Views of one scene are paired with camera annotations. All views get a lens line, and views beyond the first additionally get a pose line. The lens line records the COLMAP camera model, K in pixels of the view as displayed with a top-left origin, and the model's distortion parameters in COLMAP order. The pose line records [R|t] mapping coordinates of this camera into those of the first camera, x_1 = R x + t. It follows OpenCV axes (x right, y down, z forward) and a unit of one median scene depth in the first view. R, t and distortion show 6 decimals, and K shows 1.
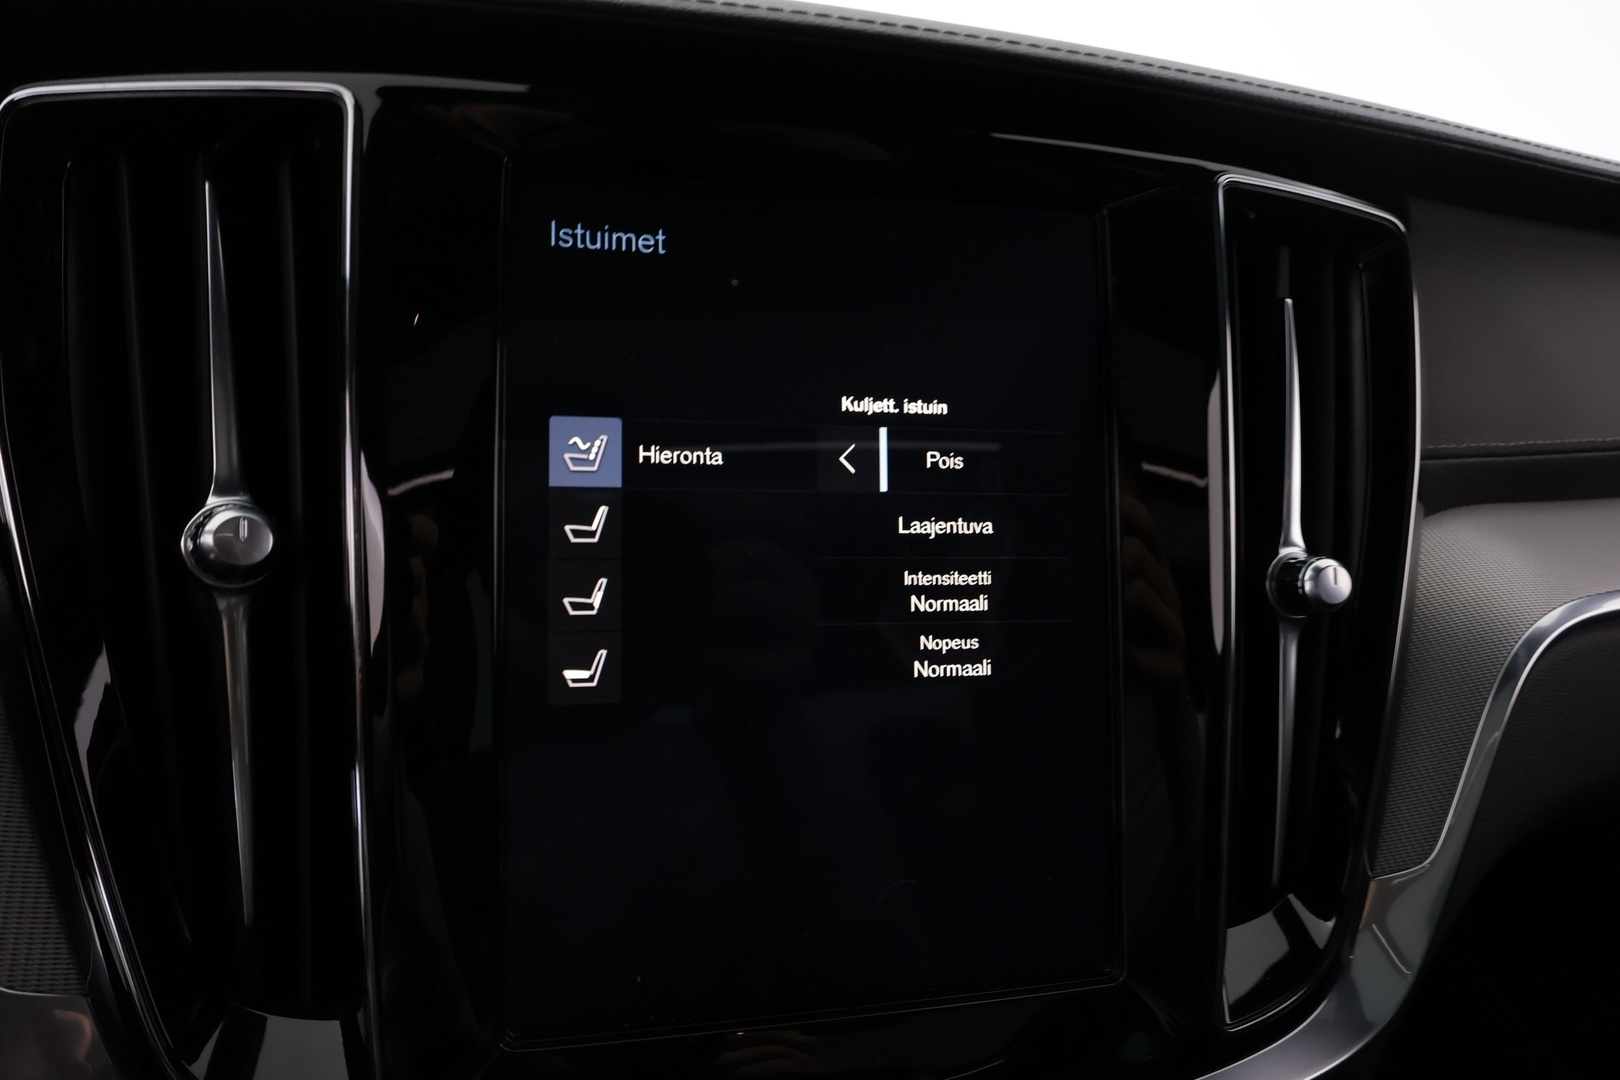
lens RADIAL K [[897.4, 0, 805.4], [0, 897.4, 530.5], [0, 0, 1]] dist [0.009929, 0.000473]
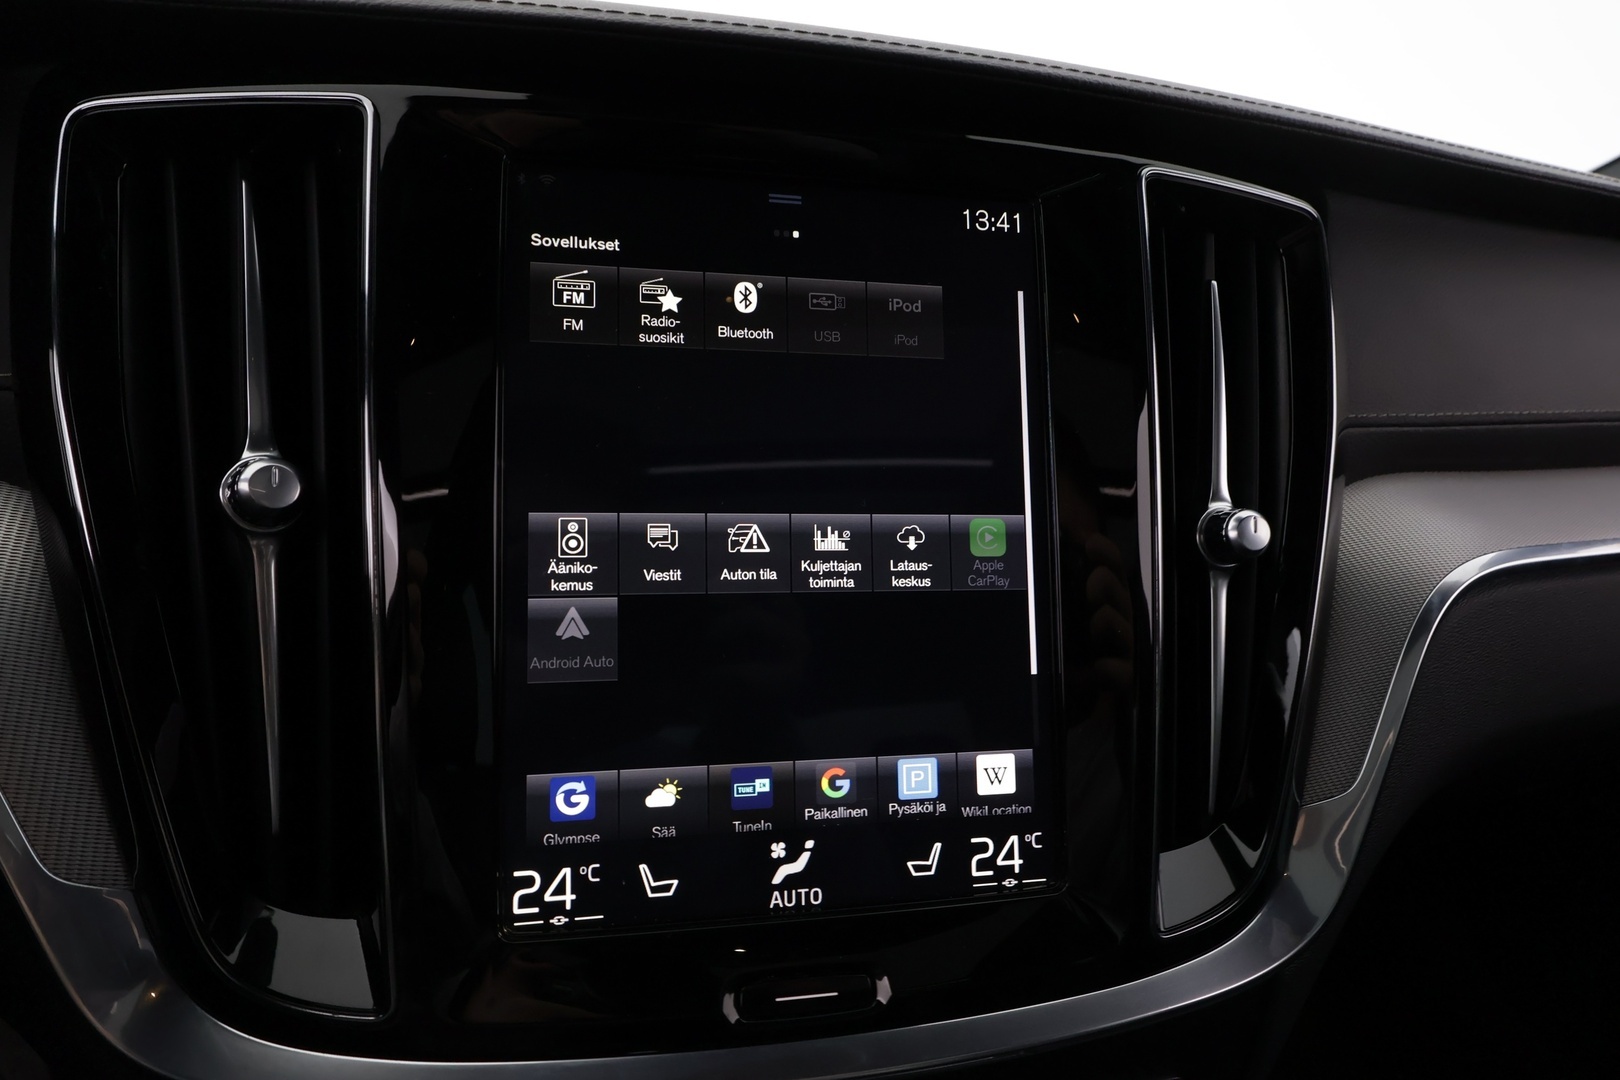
lens RADIAL K [[897.4, 0, 814.0], [0, 897.4, 538.3], [0, 0, 1]] dist [0.009929, 0.000473]
pose [[0.999908, -0.009811, -0.009315, 0.056498], [0.009520, 0.999480, -0.030822, 0.094723], [0.009612, 0.030730, 0.999481, -0.105754]]
